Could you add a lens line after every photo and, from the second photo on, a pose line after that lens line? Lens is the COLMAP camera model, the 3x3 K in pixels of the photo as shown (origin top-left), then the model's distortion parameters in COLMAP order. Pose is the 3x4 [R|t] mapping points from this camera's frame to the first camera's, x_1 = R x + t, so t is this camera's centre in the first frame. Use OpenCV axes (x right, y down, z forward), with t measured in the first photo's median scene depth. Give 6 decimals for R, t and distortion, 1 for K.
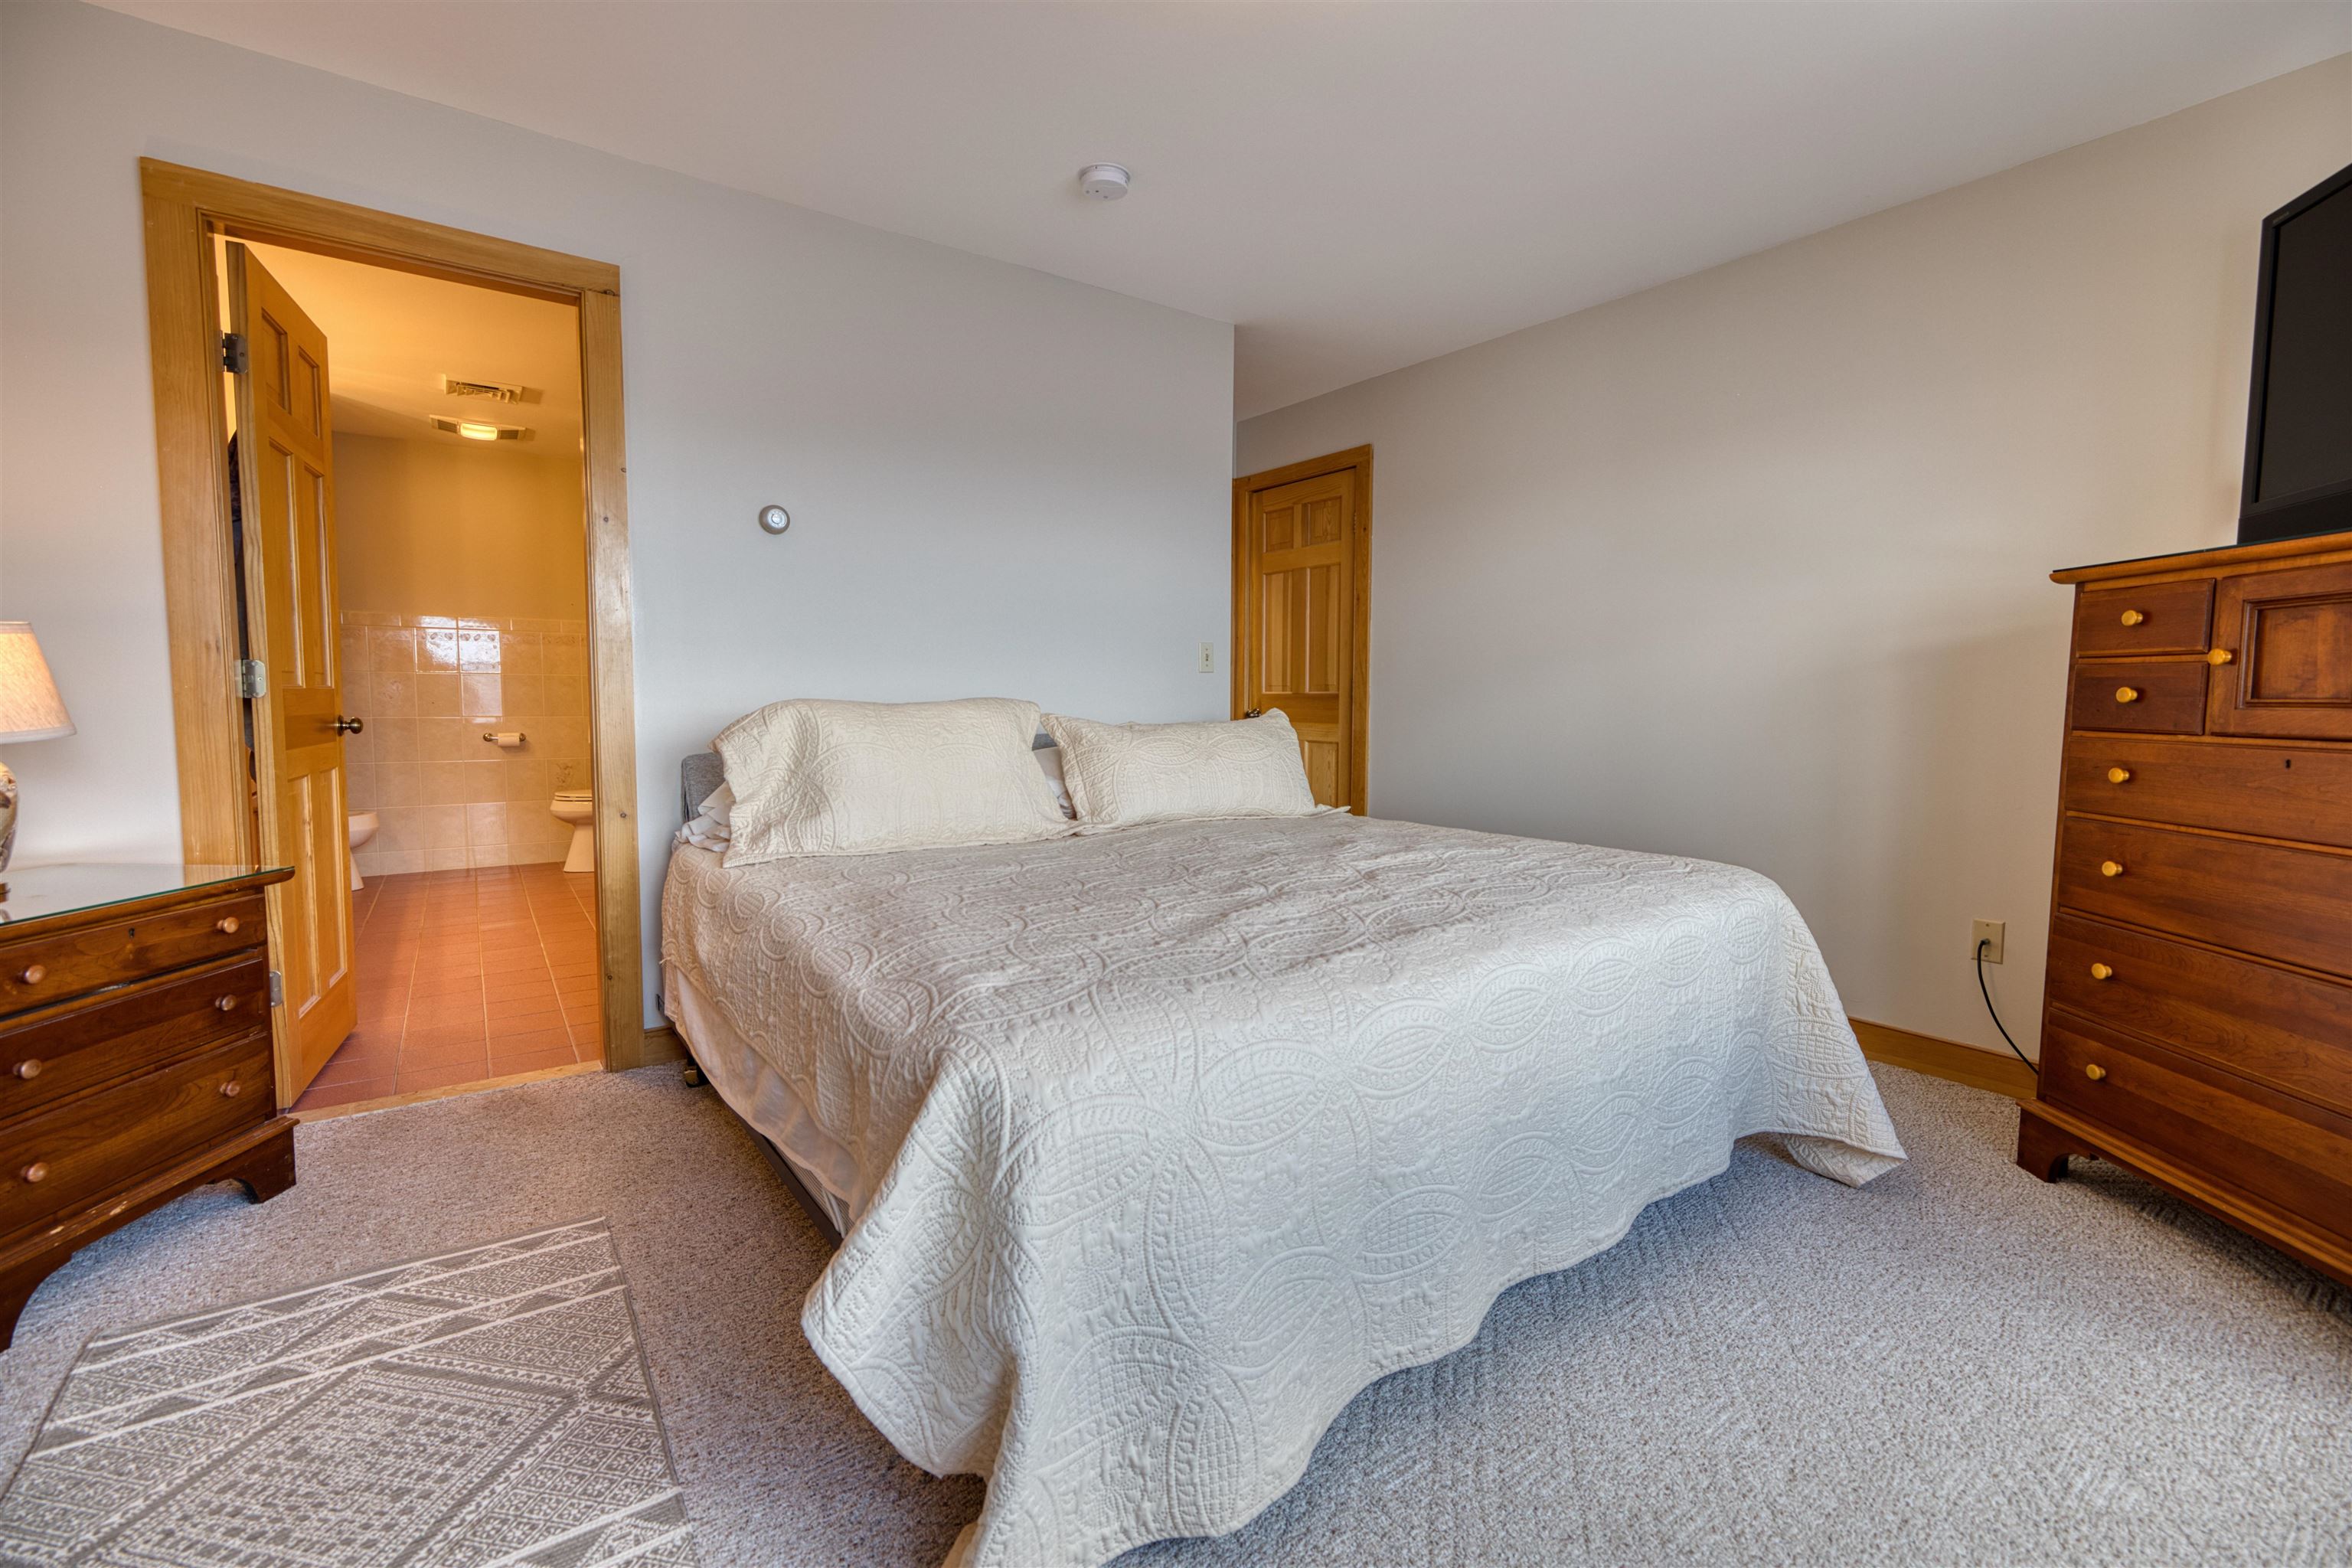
lens RADIAL K [[1012.8, 0, 1179.1], [0, 1012.8, 772.4], [0, 0, 1]] dist [-0.000725, 0.001798]
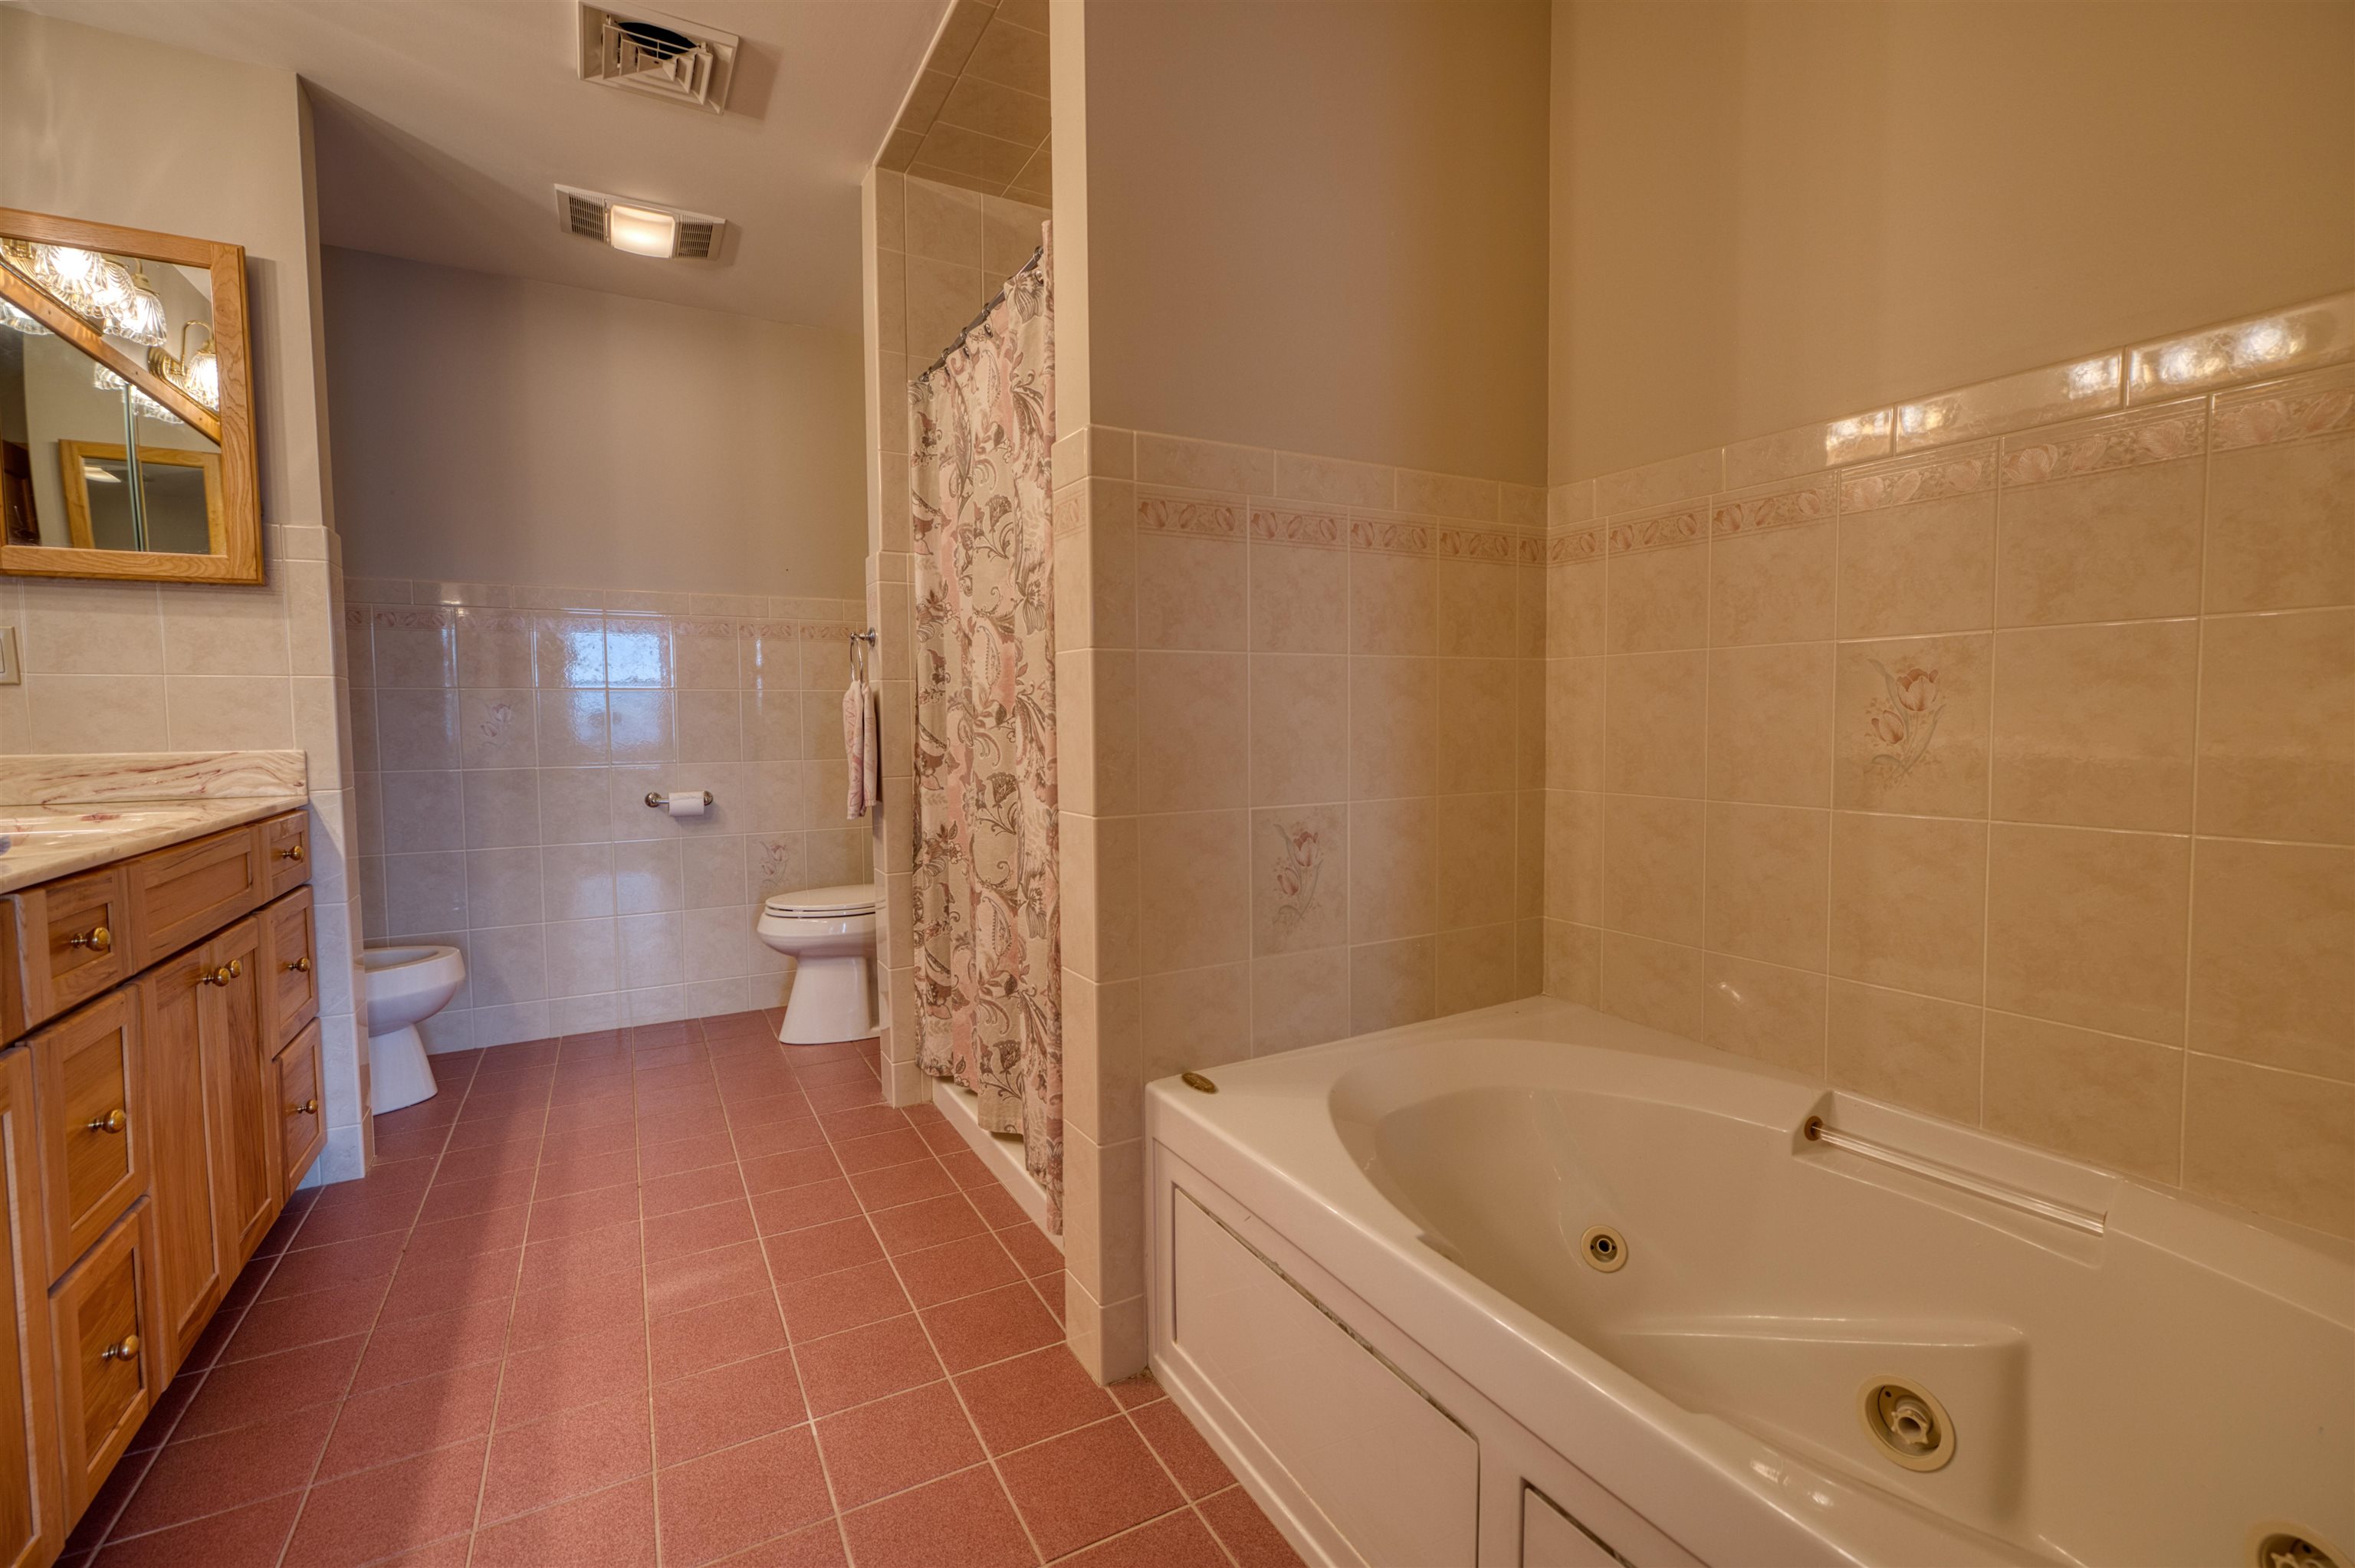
lens RADIAL K [[1014.0, 0, 1180.9], [0, 1014.0, 781.7], [0, 0, 1]] dist [-0.000725, 0.001798]
pose [[0.994308, -0.011920, -0.105875, -0.326156], [0.009396, 0.999660, -0.024309, -0.028685], [0.106129, 0.023176, 0.994082, 0.463177]]
